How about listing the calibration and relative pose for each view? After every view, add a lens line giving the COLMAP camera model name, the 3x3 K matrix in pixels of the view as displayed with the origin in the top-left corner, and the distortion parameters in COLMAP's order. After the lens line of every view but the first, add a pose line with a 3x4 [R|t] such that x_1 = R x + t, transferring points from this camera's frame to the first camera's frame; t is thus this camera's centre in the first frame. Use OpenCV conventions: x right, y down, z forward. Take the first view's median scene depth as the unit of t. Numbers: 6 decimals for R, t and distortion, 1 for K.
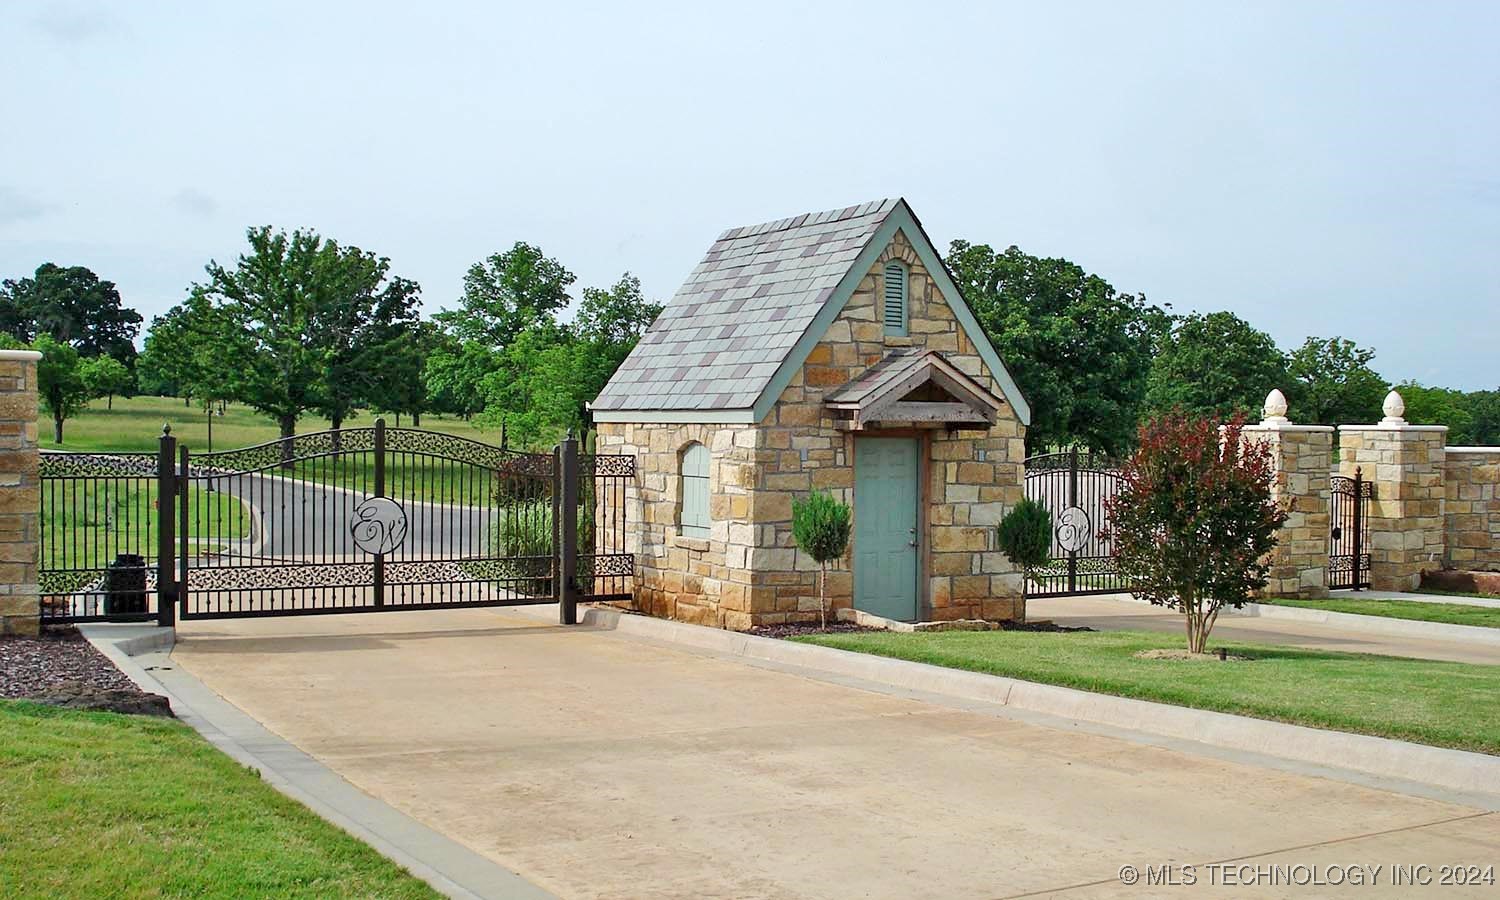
lens RADIAL K [[1845.0, 0, 750.3], [0, 1845.0, 424.2], [0, 0, 1]] dist [-0.117542, 0.004116]
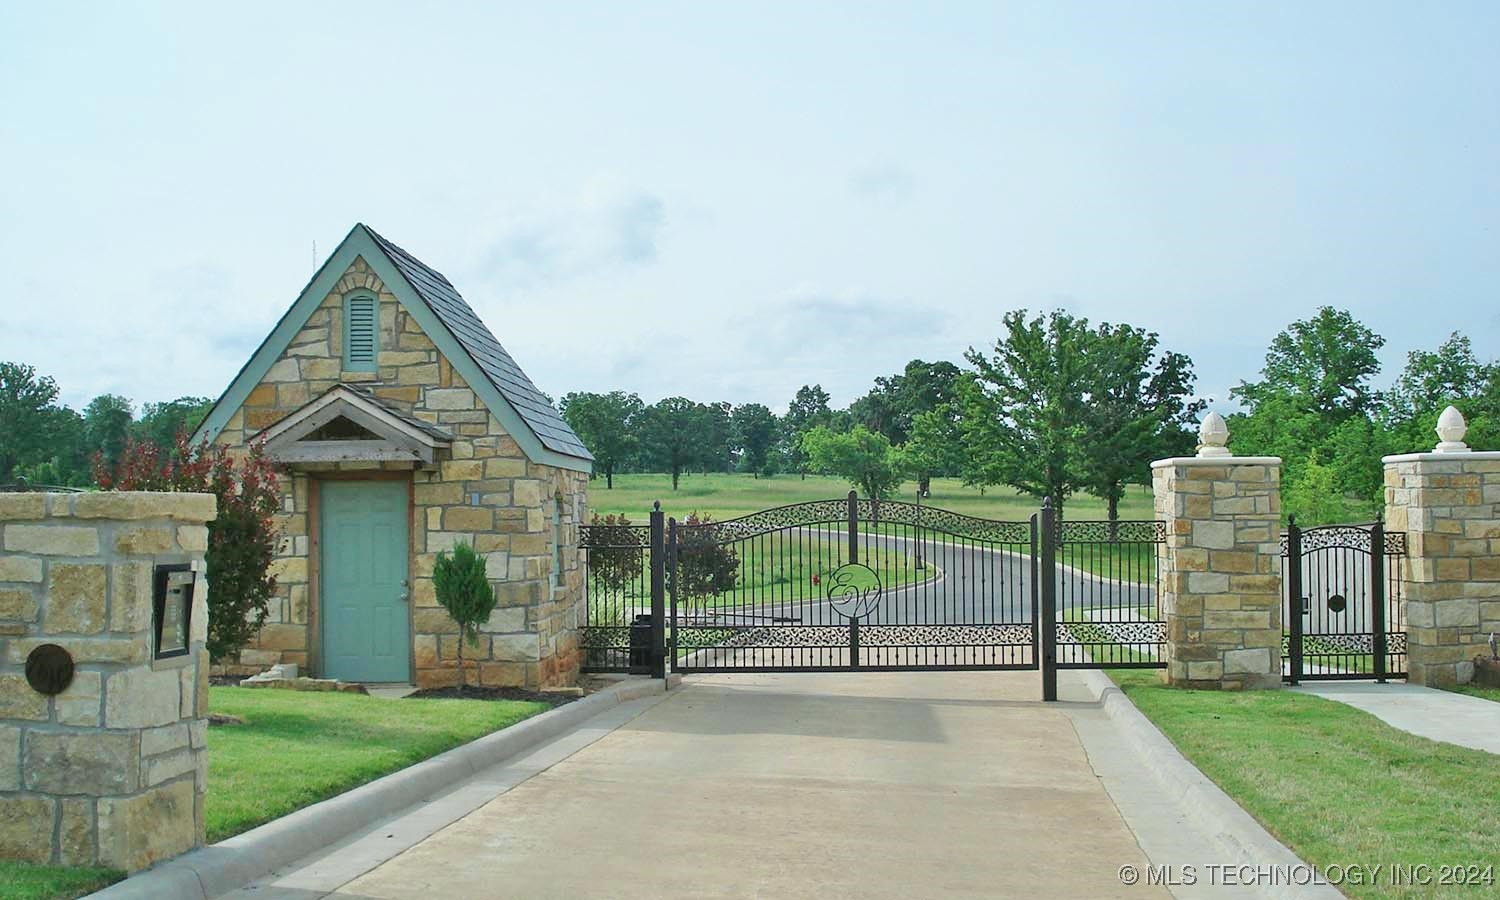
lens RADIAL K [[1699.1, 0, 751.6], [0, 1699.1, 490.9], [0, 0, 1]] dist [0.018816, -0.594035]
pose [[0.802318, -0.023519, -0.596433, 0.547479], [0.018261, 0.999723, -0.014857, 0.020860], [0.596618, 0.001029, 0.802525, 0.318452]]
